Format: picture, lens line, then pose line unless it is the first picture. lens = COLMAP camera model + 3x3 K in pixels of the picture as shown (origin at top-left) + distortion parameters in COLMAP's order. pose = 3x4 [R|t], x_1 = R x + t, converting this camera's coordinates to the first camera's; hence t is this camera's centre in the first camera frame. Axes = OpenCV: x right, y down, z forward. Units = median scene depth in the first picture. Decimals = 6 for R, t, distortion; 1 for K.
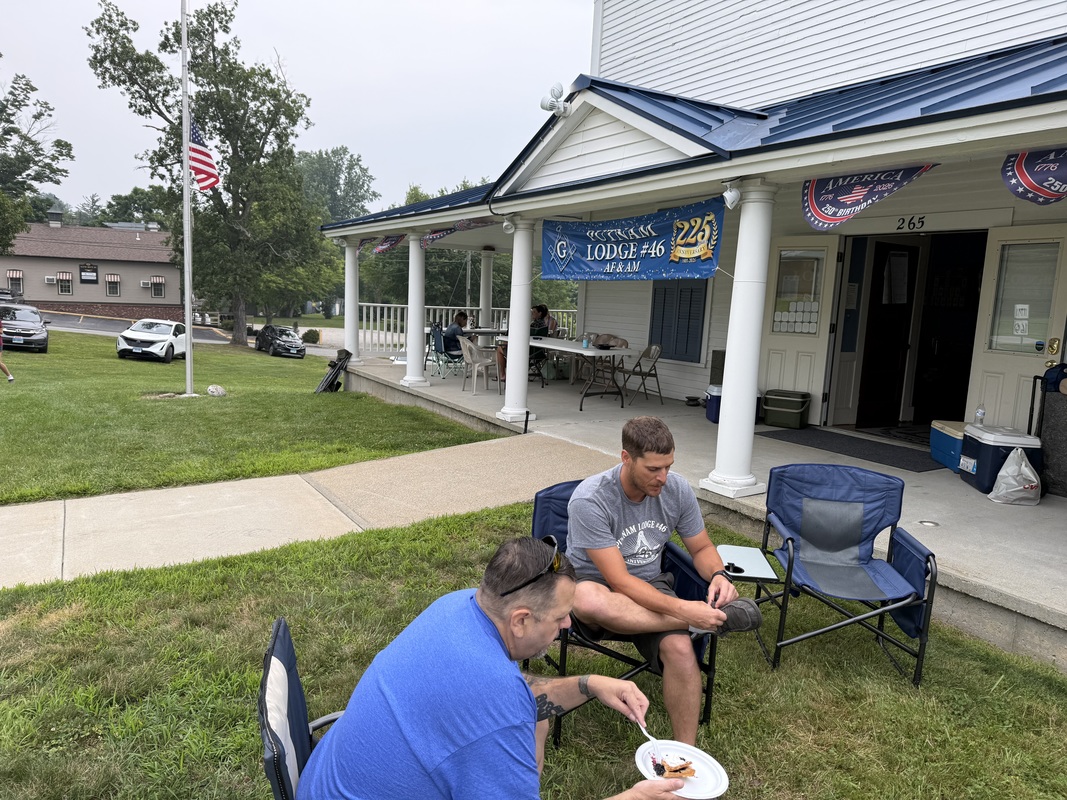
lens RADIAL K [[751.8, 0, 533.5], [0, 751.8, 400.0], [0, 0, 1]] dist [-0.007561, 0.007415]
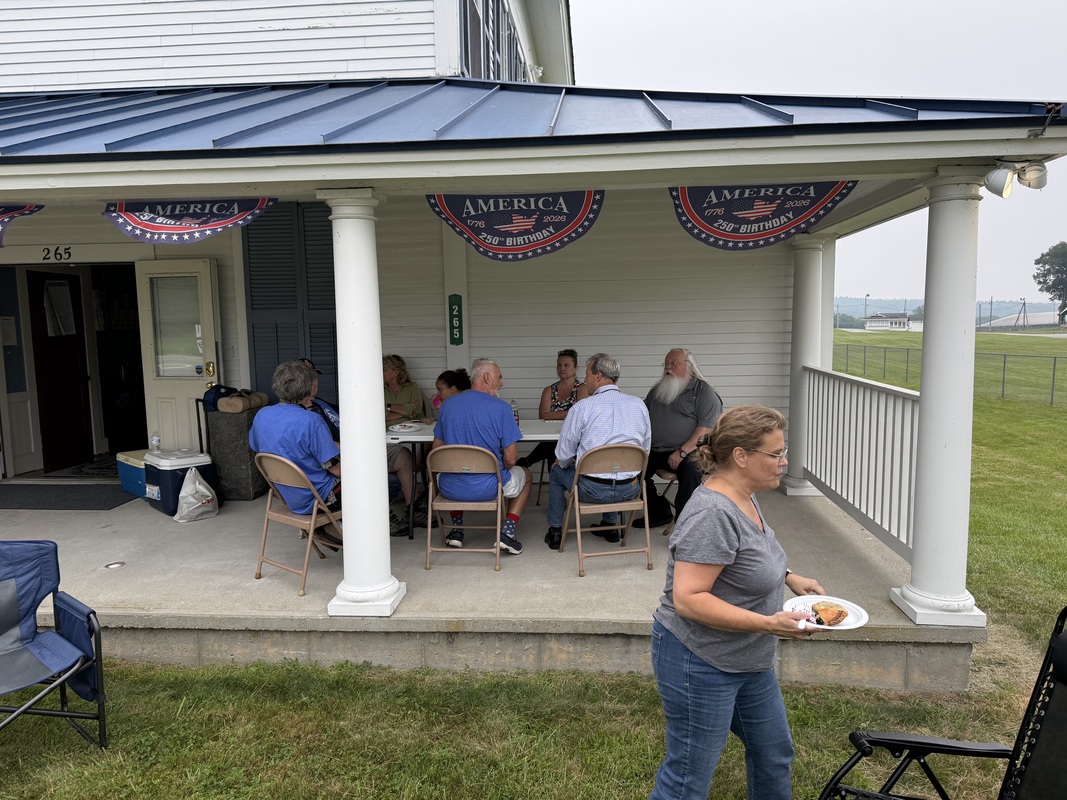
lens RADIAL K [[751.8, 0, 533.5], [0, 751.8, 400.0], [0, 0, 1]] dist [-0.007561, 0.007415]
pose [[0.575784, -0.142032, 0.805171, 0.086375], [0.153419, 0.986071, 0.064232, -0.031093], [-0.803079, 0.086544, 0.589554, -0.046596]]
